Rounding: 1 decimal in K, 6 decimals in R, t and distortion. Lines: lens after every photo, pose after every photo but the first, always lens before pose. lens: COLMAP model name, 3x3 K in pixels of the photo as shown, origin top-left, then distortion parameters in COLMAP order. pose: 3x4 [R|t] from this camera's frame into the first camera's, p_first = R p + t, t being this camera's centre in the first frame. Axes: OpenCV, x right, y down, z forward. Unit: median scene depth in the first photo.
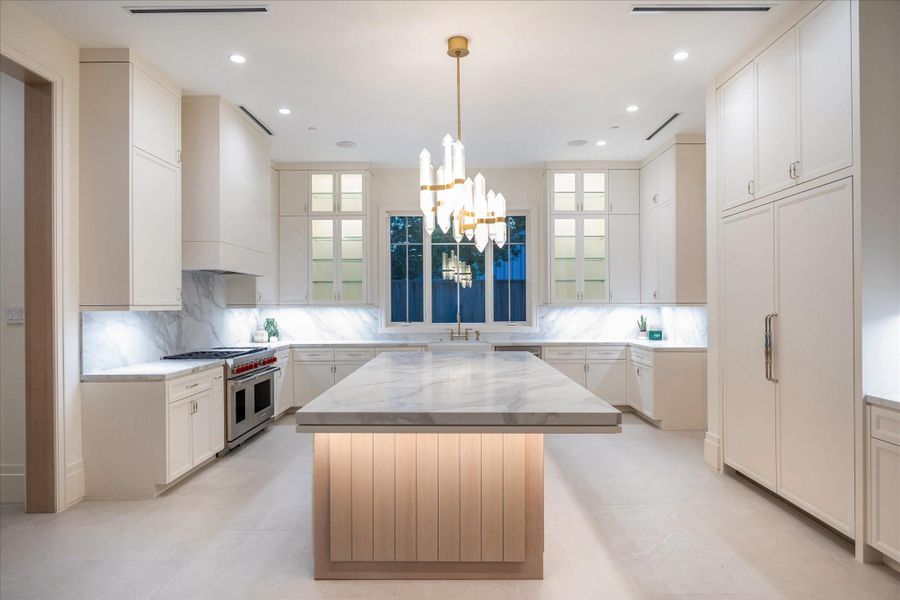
lens RADIAL K [[522.4, 0, 449.4], [0, 522.4, 302.9], [0, 0, 1]] dist [-0.018387, 0.000440]
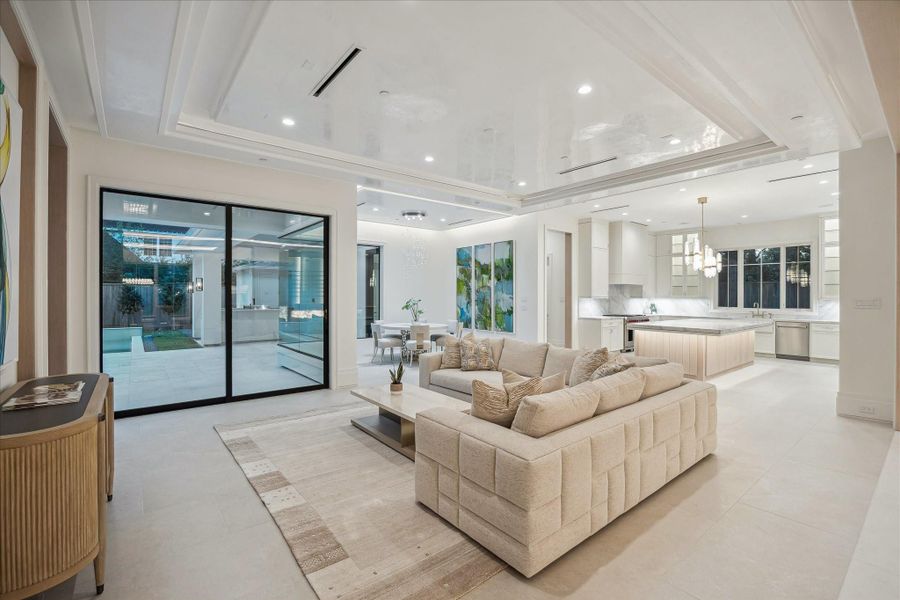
lens RADIAL K [[402.9, 0, 455.5], [0, 402.9, 298.5], [0, 0, 1]] dist [-0.003271, -0.000105]
pose [[0.622501, 0.013059, -0.782510, 0.483930], [-0.006867, 0.999913, 0.011224, -0.003390], [0.782589, -0.001614, 0.622537, -0.725899]]
